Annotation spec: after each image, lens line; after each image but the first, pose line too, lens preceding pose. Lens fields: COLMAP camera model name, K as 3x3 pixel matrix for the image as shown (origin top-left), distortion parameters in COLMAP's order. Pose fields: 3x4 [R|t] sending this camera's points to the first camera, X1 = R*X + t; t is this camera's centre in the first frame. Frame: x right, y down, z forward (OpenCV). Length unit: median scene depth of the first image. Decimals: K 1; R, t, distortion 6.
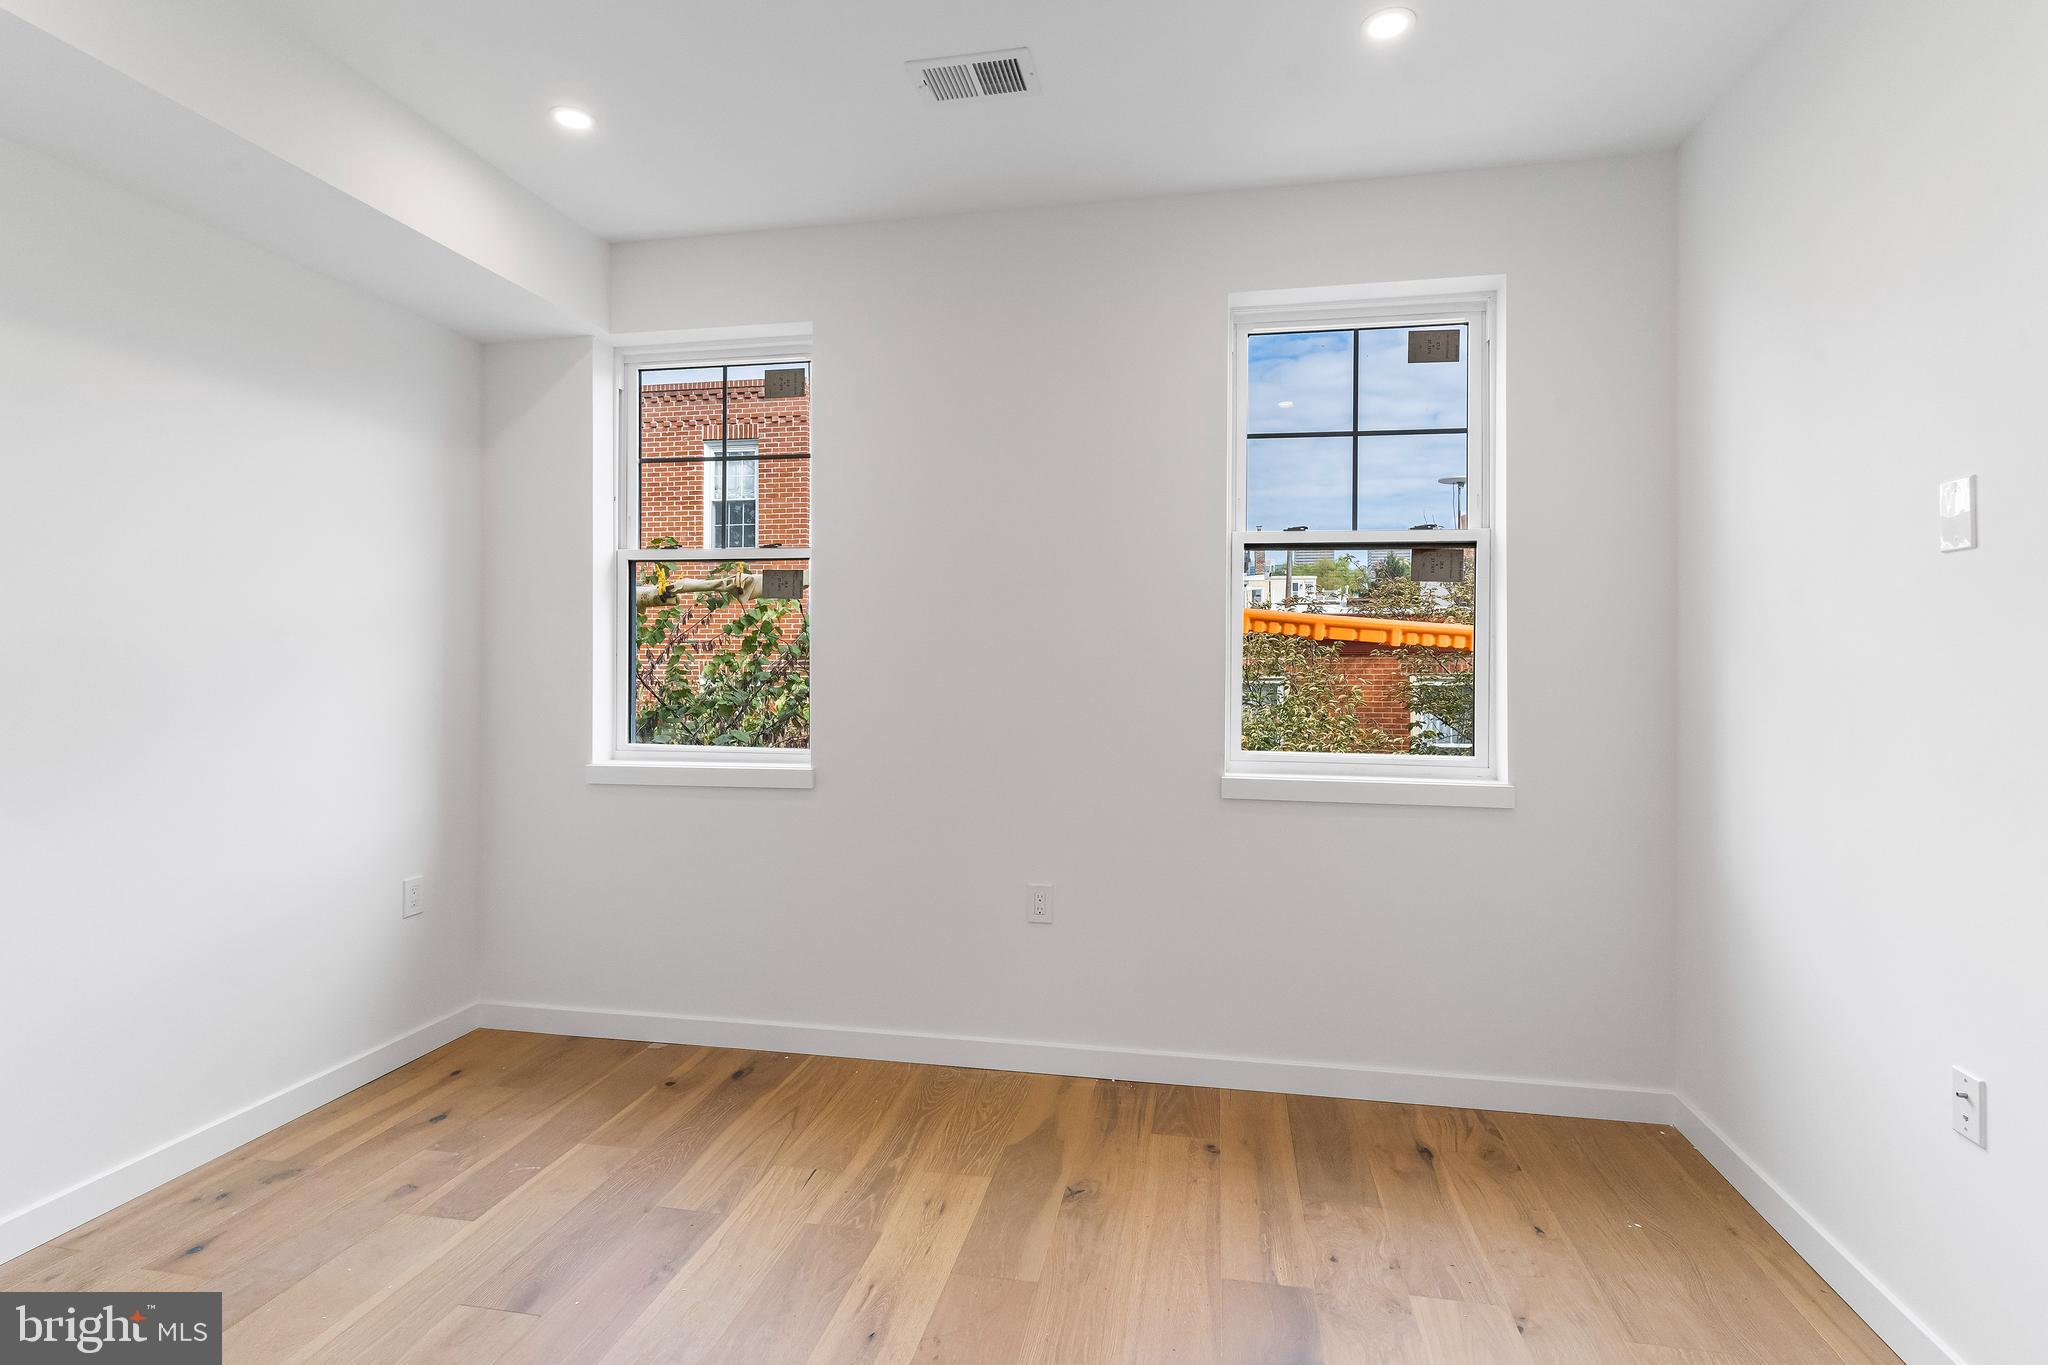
lens RADIAL K [[1002.1, 0, 1010.9], [0, 1002.1, 664.9], [0, 0, 1]] dist [-0.002219, 0.000657]
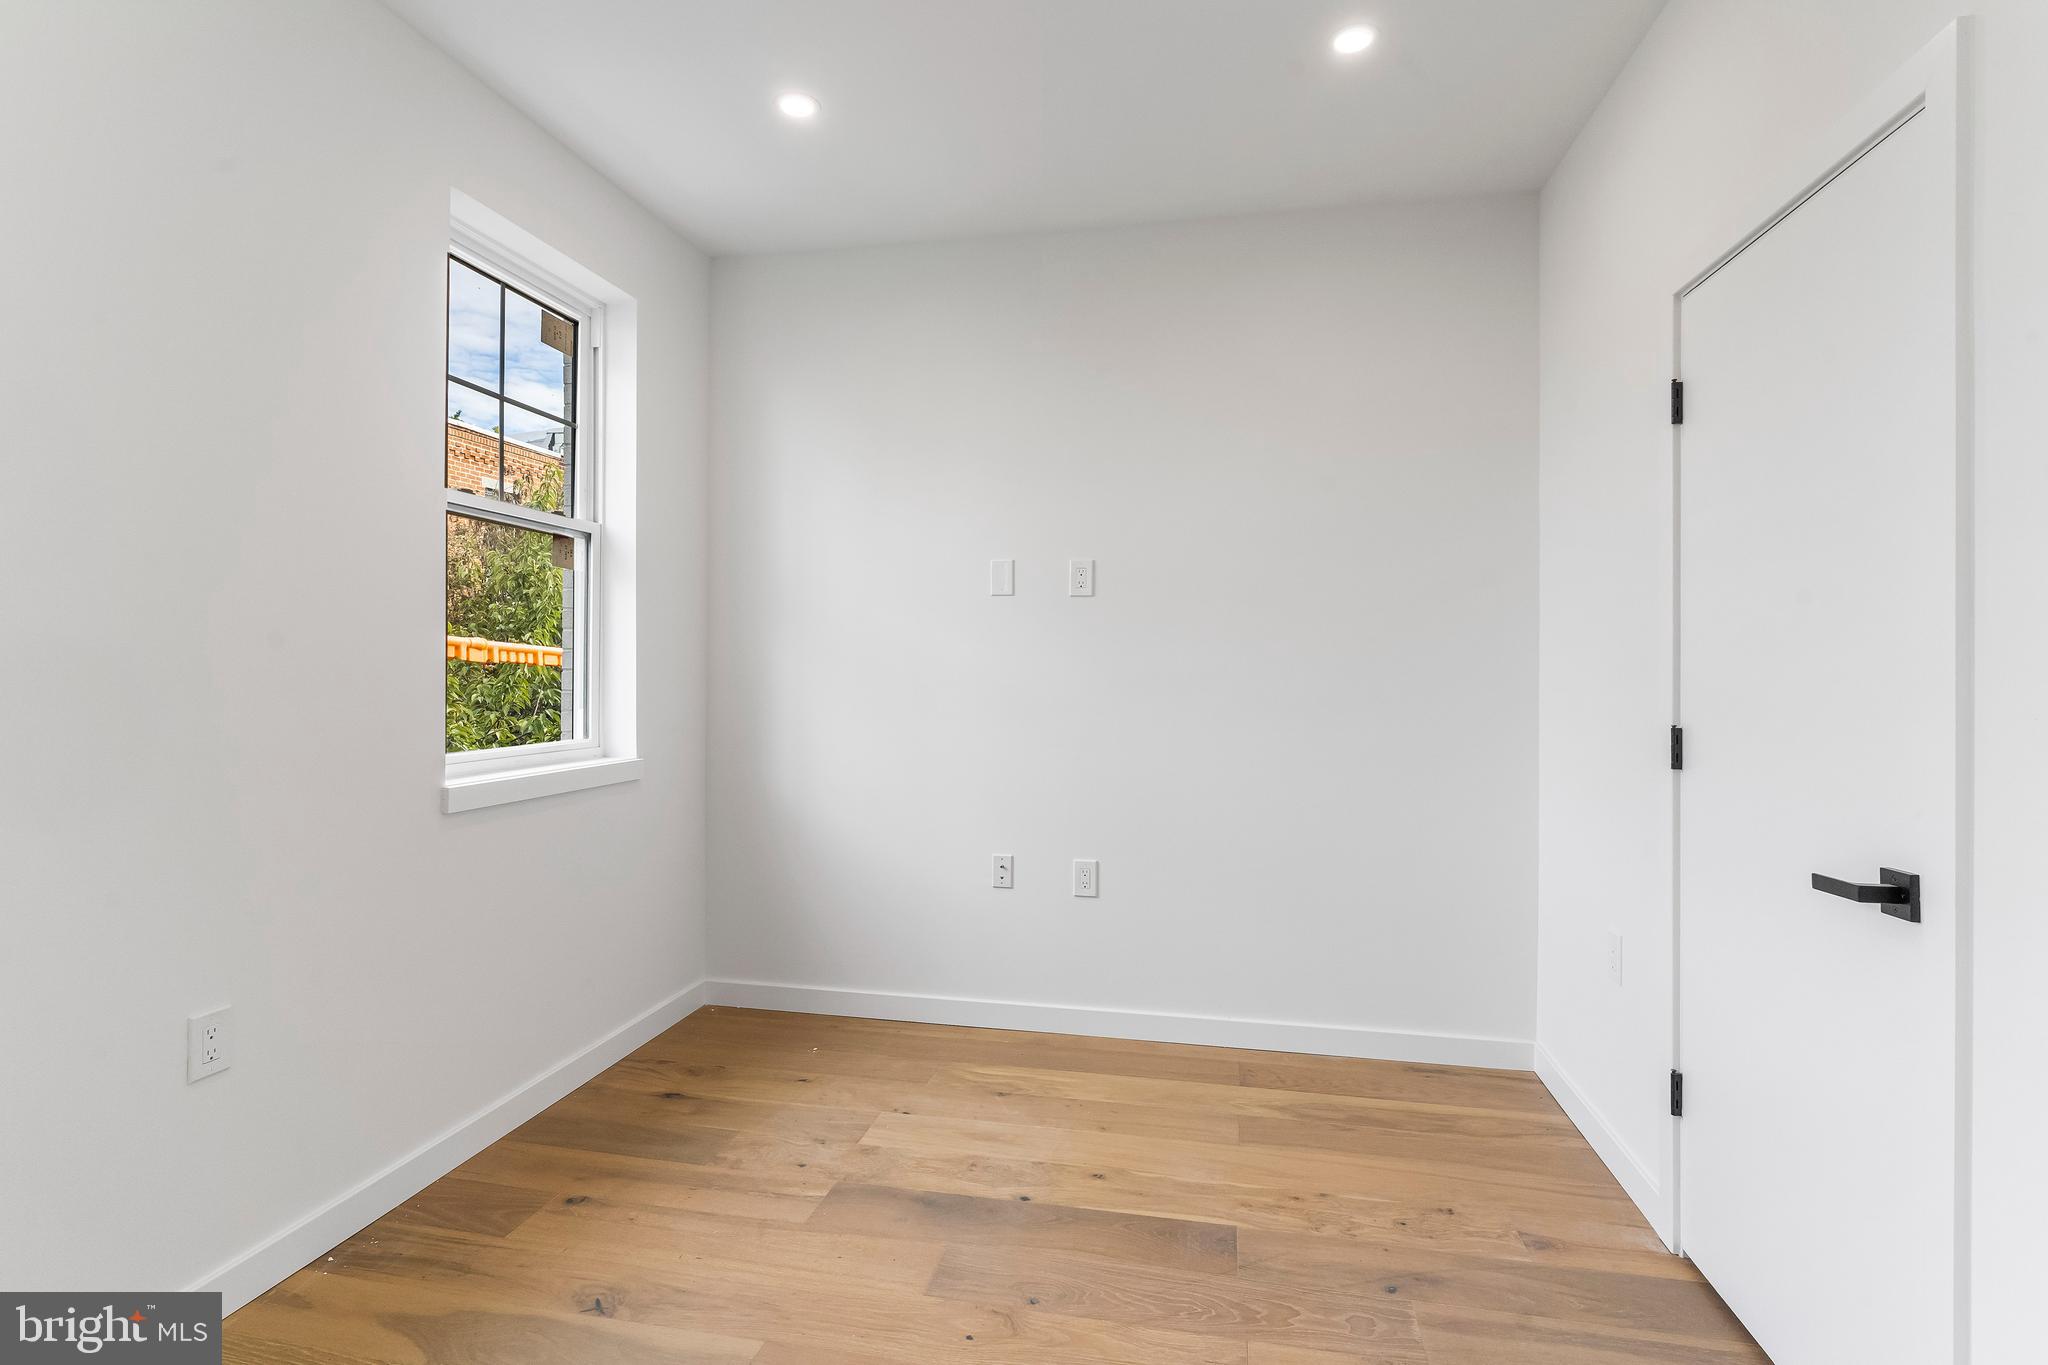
lens RADIAL K [[1002.1, 0, 1032.6], [0, 1002.1, 676.4], [0, 0, 1]] dist [-0.002219, 0.000657]
pose [[-0.016653, -0.011052, 0.999800, -0.639738], [-0.002113, 0.999937, 0.011018, 0.014395], [-0.999859, -0.001929, -0.016675, 0.583933]]
